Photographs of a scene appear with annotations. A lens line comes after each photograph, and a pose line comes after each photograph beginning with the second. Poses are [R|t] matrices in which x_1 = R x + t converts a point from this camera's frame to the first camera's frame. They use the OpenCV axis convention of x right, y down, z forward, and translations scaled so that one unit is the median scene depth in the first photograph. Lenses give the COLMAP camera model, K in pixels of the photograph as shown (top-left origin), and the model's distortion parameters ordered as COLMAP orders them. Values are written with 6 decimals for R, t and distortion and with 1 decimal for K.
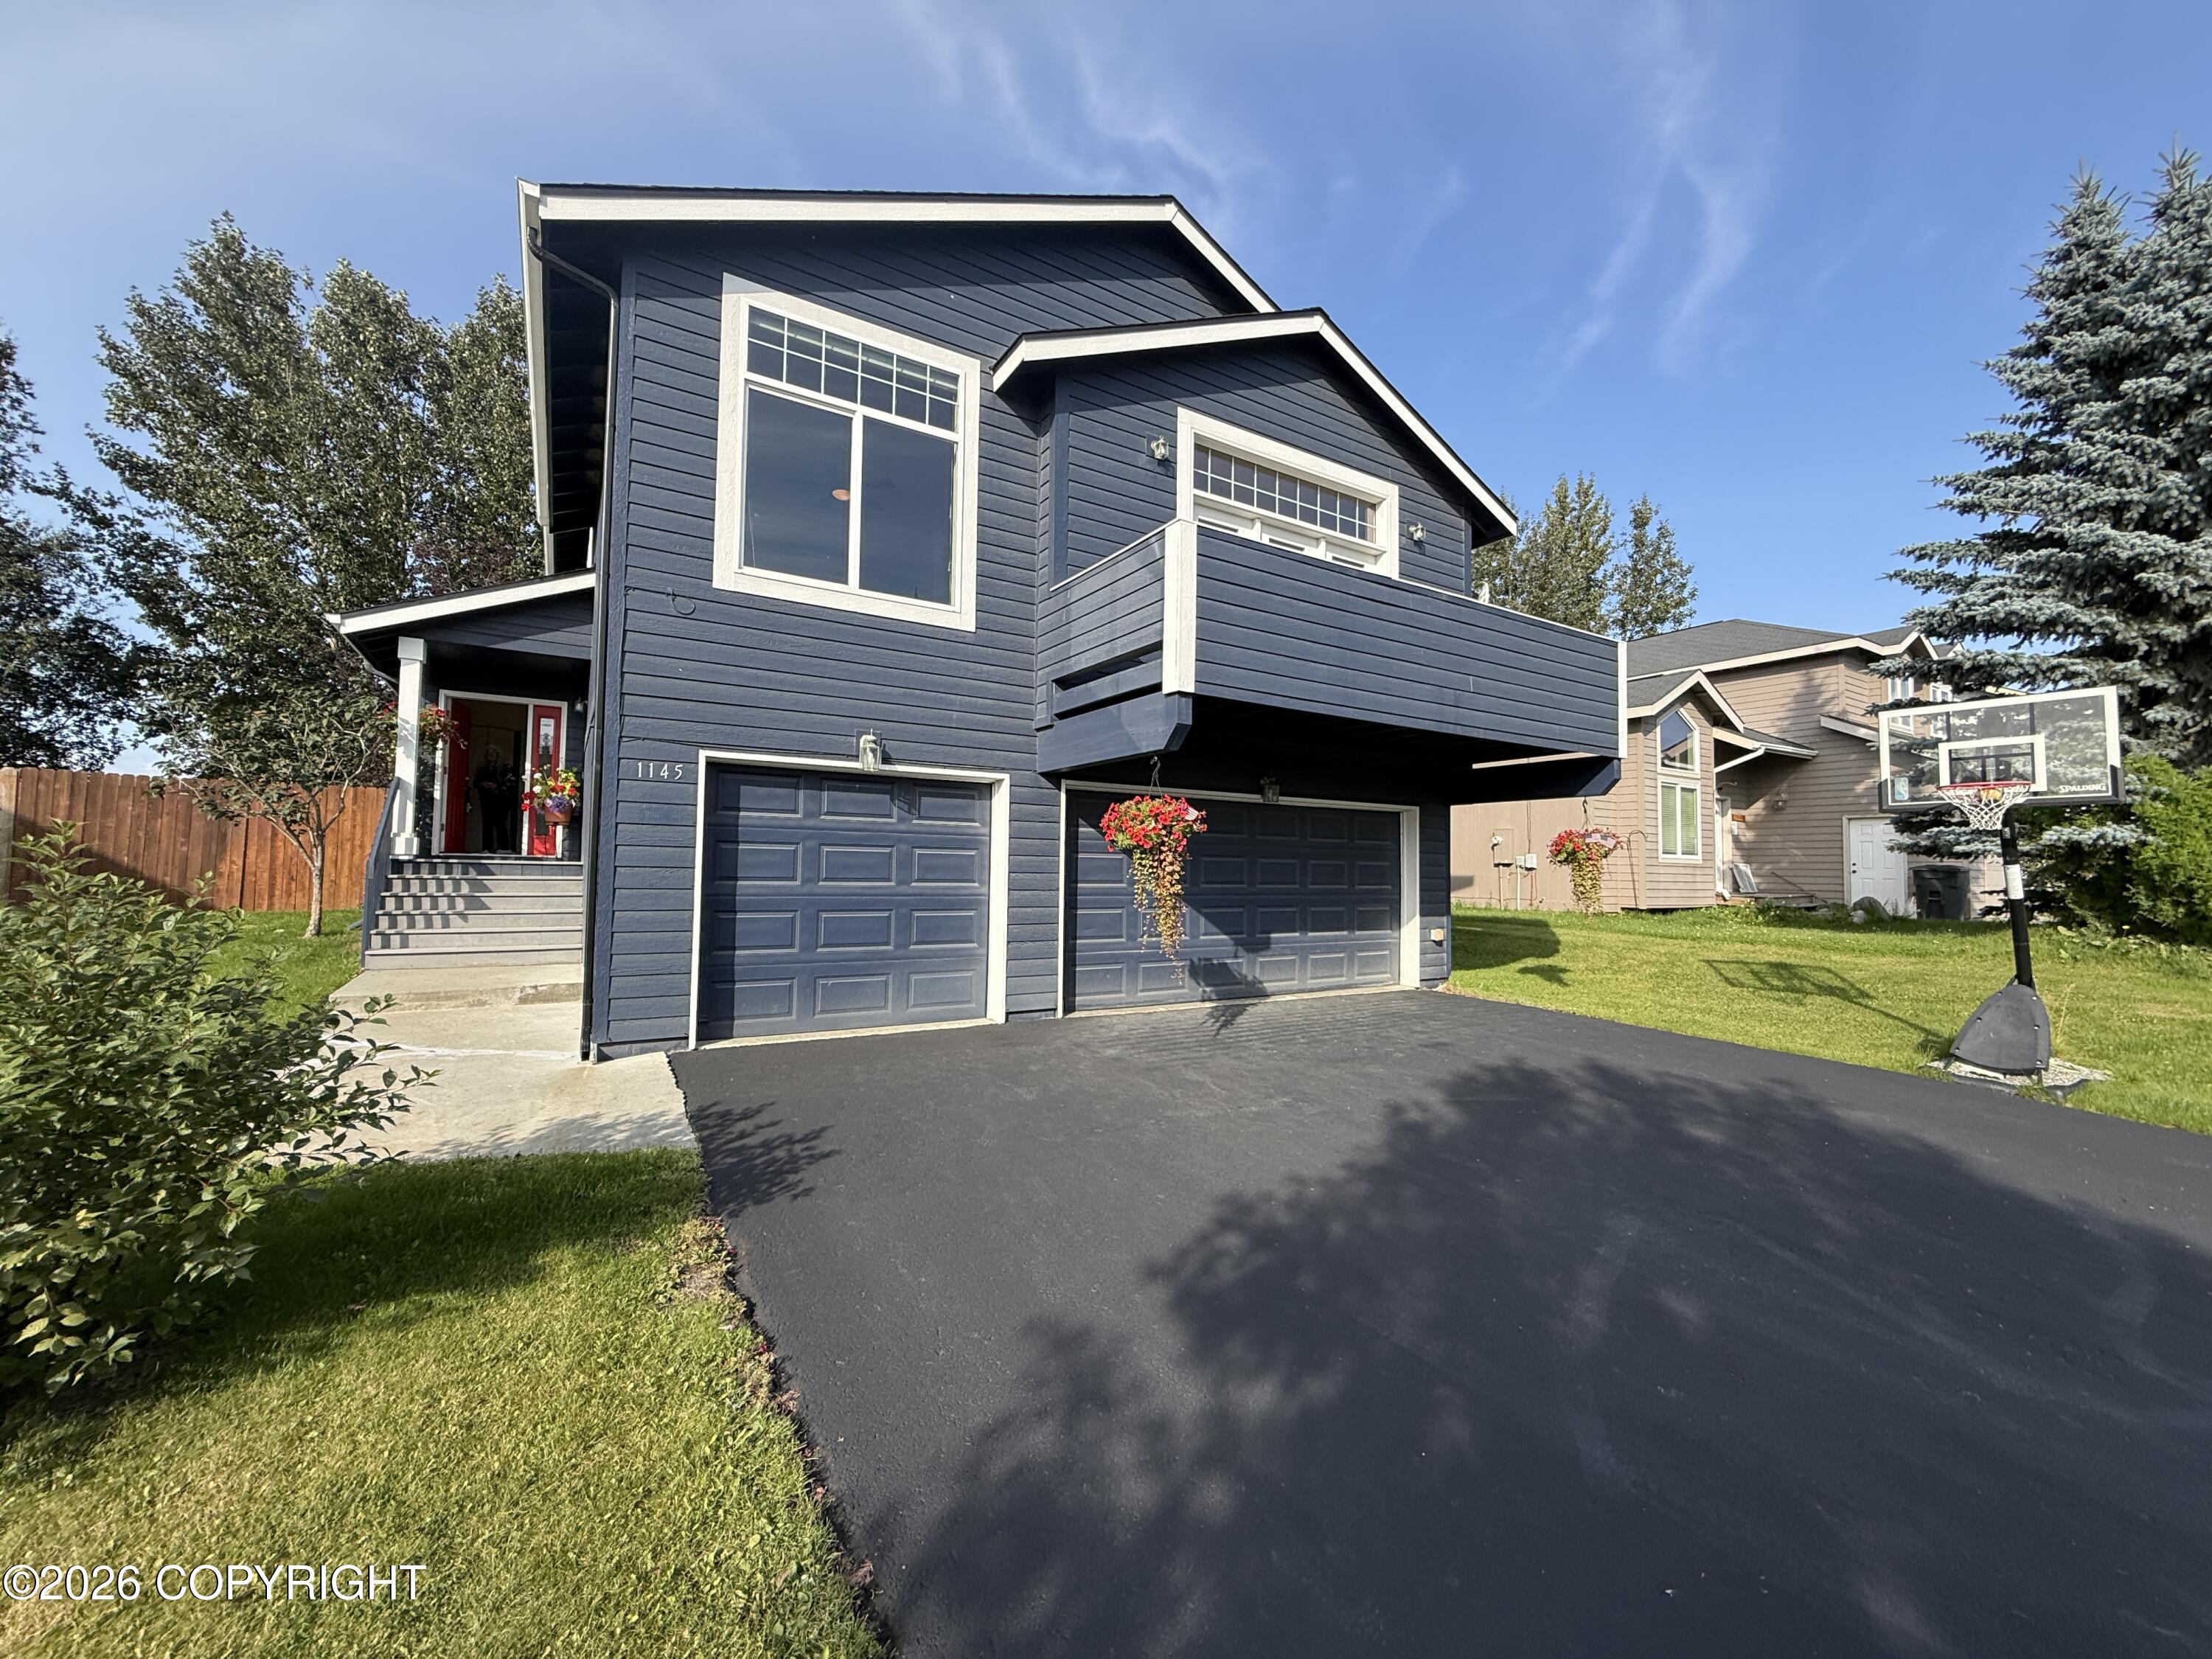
lens RADIAL K [[879.9, 0, 1090.7], [0, 879.9, 830.6], [0, 0, 1]] dist [0.004917, -0.000192]
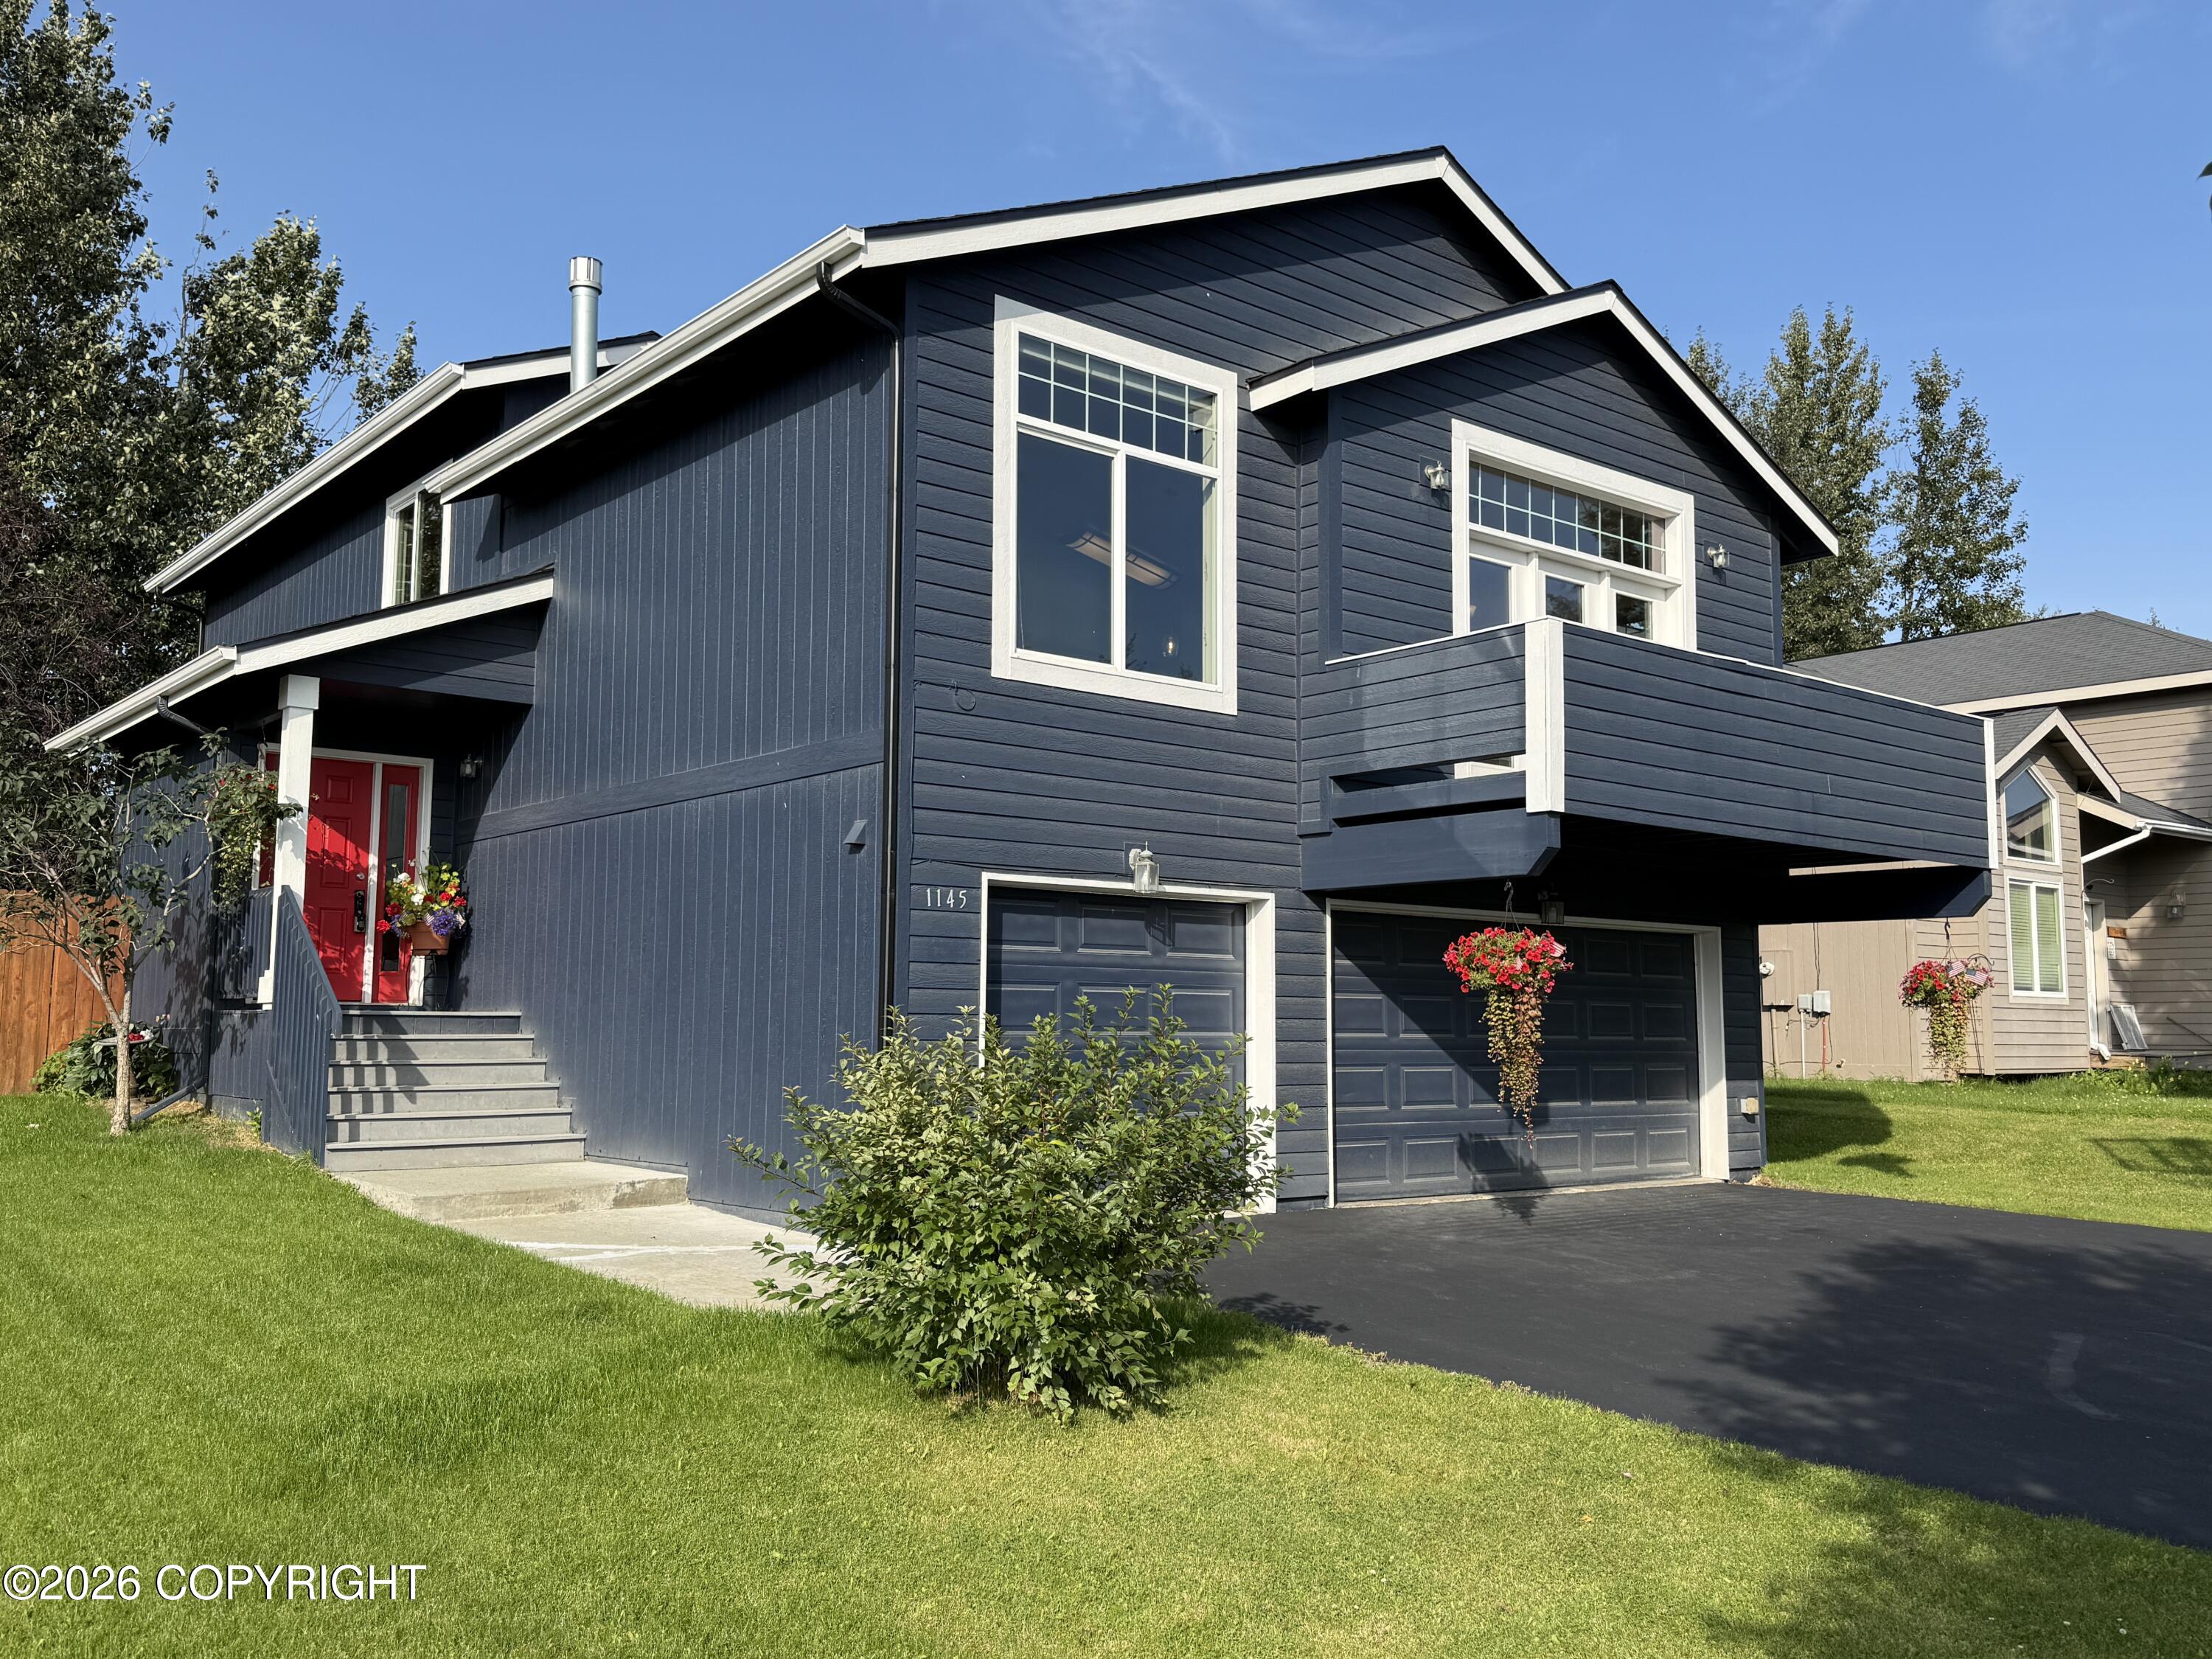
lens RADIAL K [[1836.7, 0, 1098.1], [0, 1836.7, 838.5], [0, 0, 1]] dist [0.175811, -0.301765]
pose [[0.989233, 0.006704, 0.146193, -0.410544], [0.001170, 0.998556, -0.053708, -0.020849], [-0.146342, 0.053300, 0.987797, -0.510464]]
